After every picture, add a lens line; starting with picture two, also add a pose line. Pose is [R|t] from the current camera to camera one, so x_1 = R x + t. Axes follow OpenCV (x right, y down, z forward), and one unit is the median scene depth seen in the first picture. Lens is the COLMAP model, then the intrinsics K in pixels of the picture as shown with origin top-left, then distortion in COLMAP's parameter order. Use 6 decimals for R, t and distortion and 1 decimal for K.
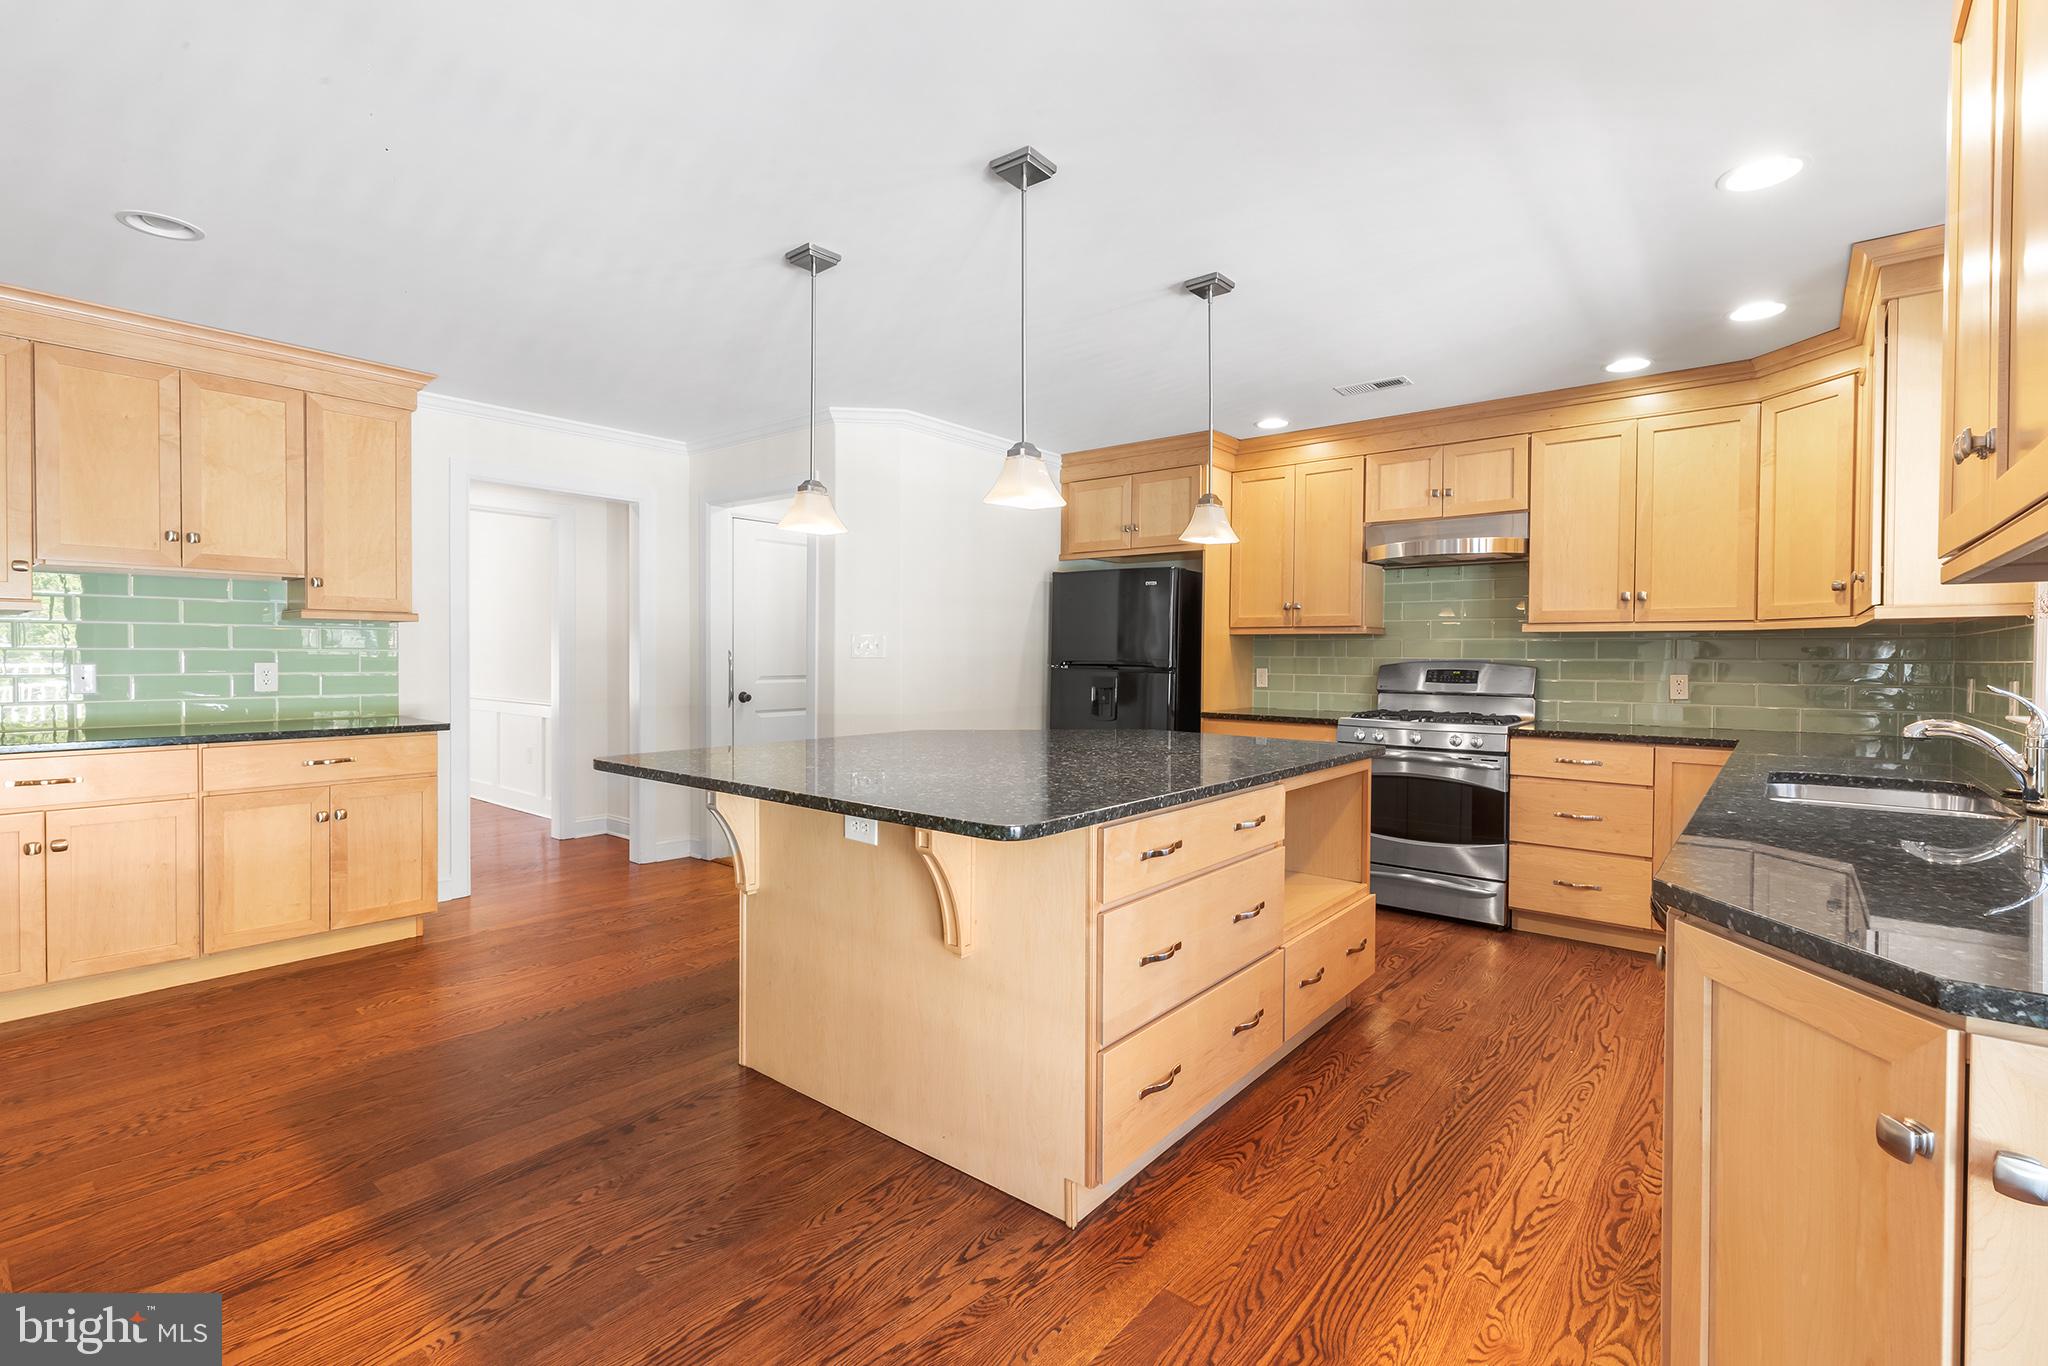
lens RADIAL K [[922.8, 0, 1025.3], [0, 922.8, 670.8], [0, 0, 1]] dist [0.003236, 0.000029]
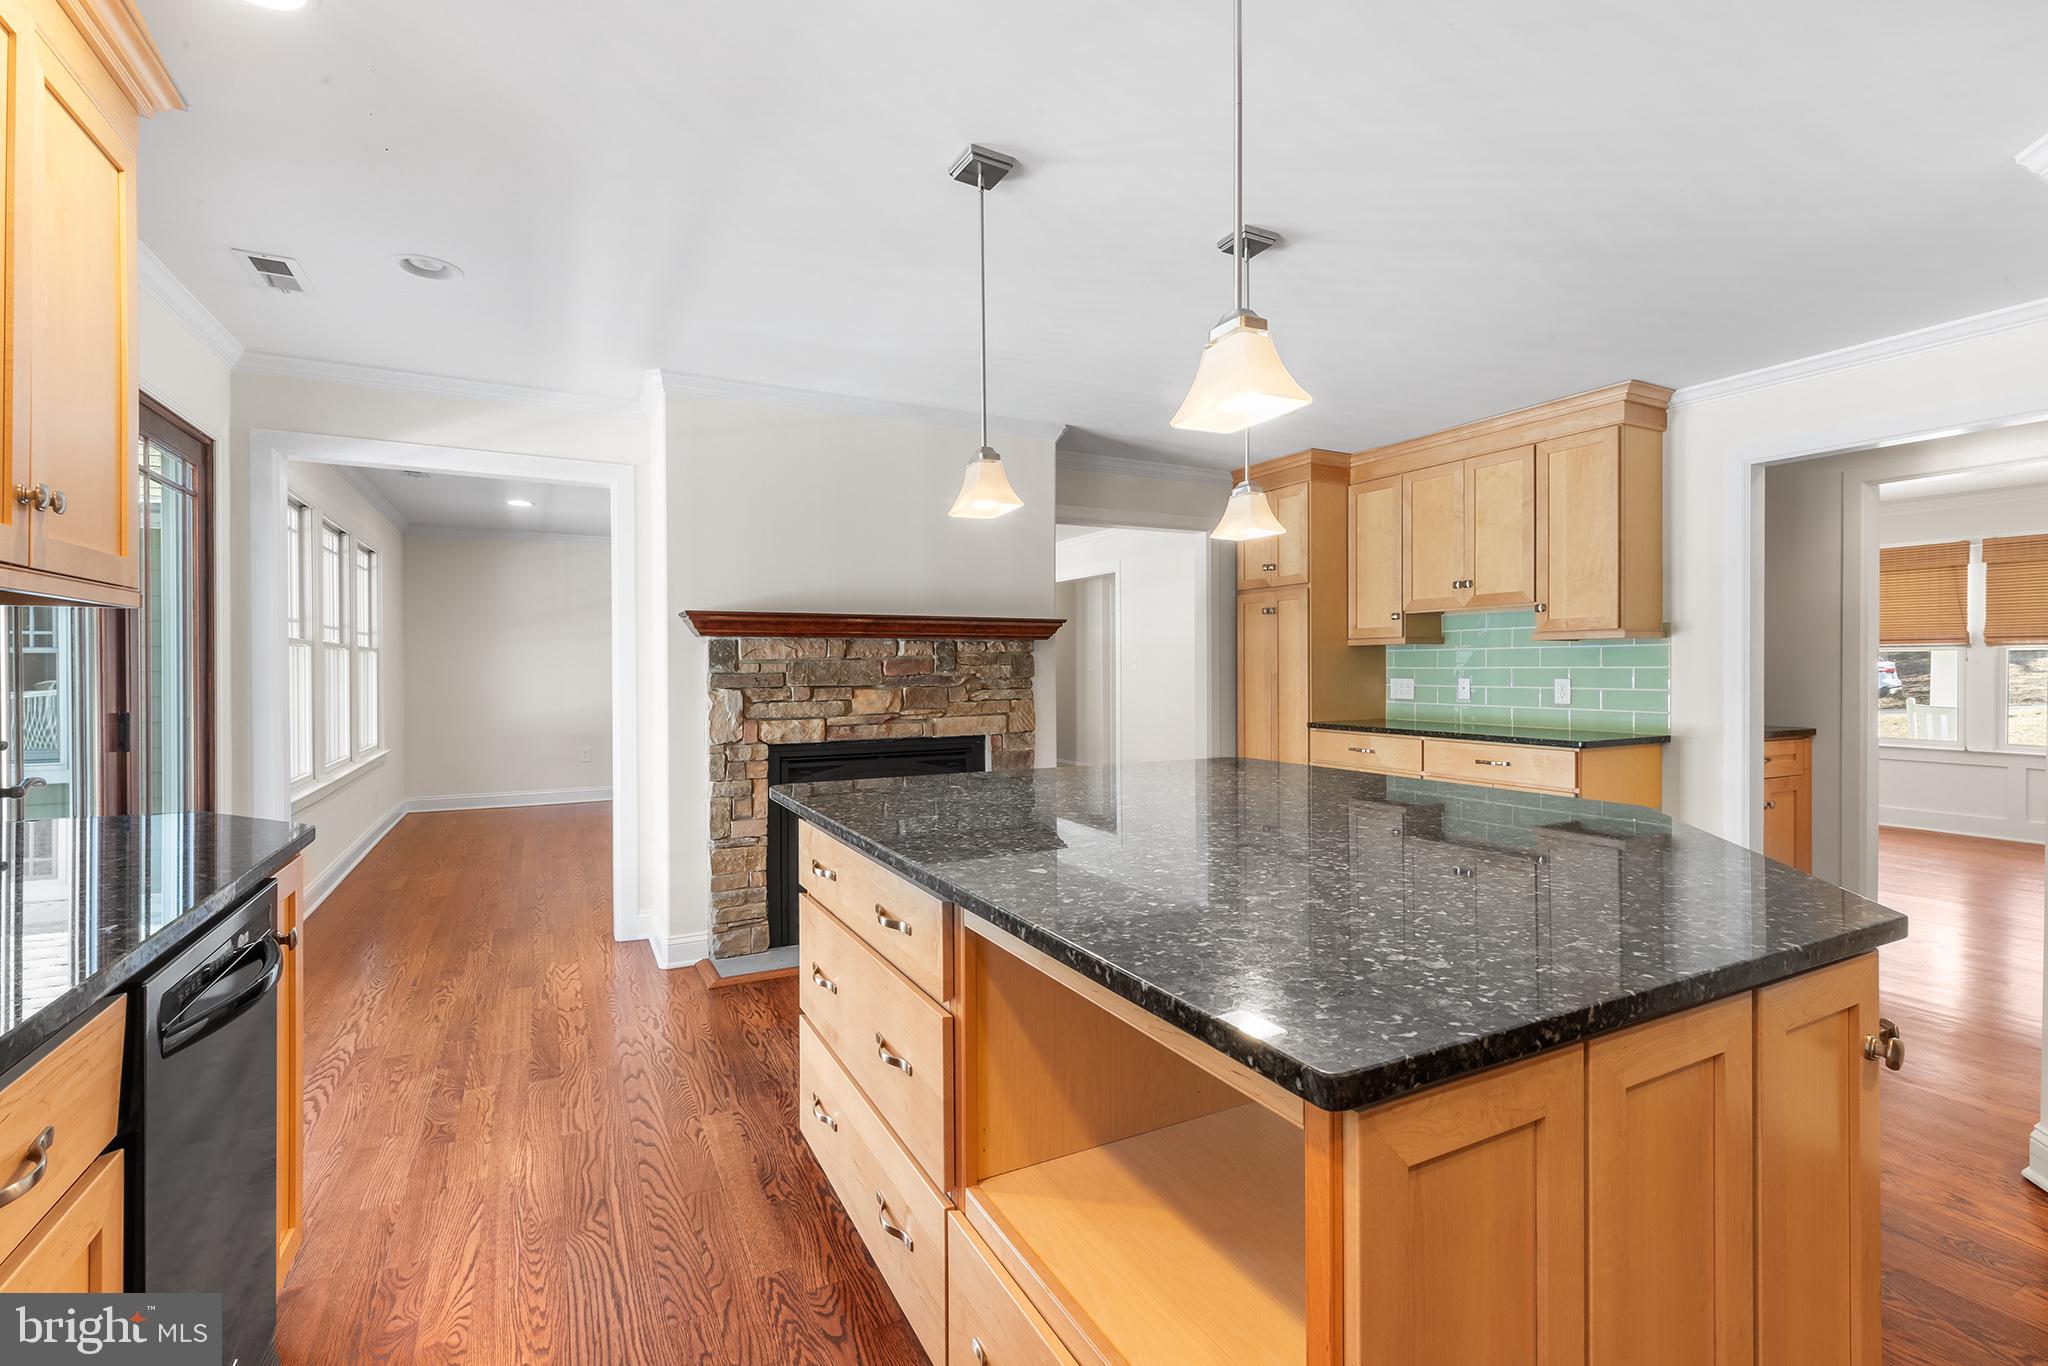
lens RADIAL K [[922.8, 0, 1025.3], [0, 922.8, 670.8], [0, 0, 1]] dist [0.003236, 0.000029]
pose [[-0.393525, -0.003488, -0.919307, 0.603511], [-0.016357, 0.999861, 0.003209, -0.013489], [0.919168, 0.016300, -0.393528, 0.991393]]
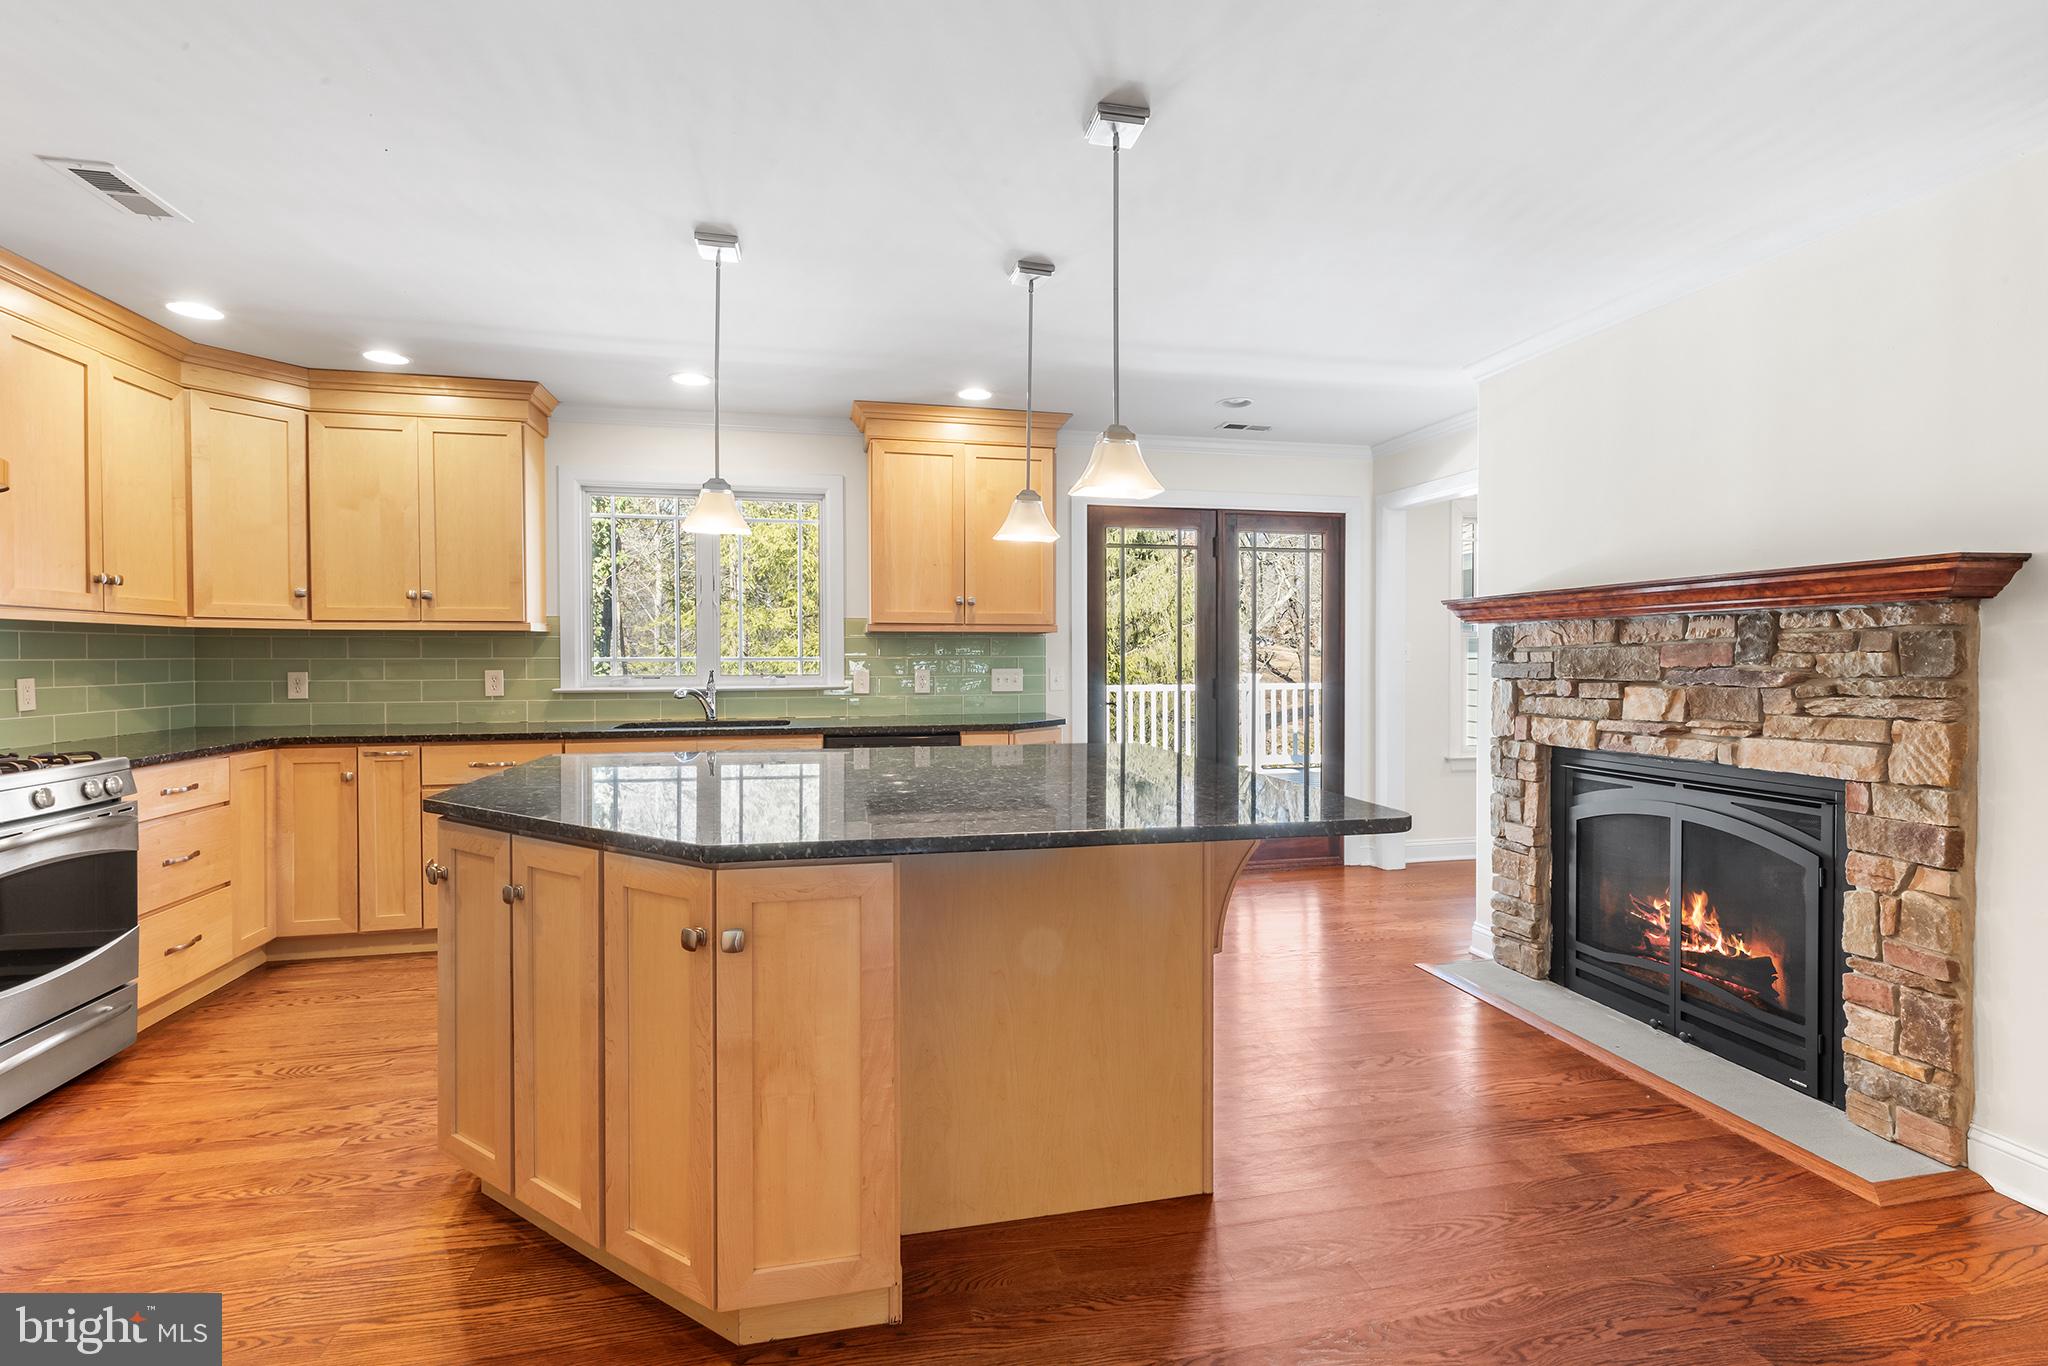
lens RADIAL K [[922.9, 0, 1016.8], [0, 922.9, 670.1], [0, 0, 1]] dist [0.006152, -0.000726]
pose [[-0.786098, -0.015649, 0.617903, -0.536233], [0.005355, 0.999469, 0.032126, -0.029546], [-0.618078, 0.028563, -0.785597, 1.398197]]
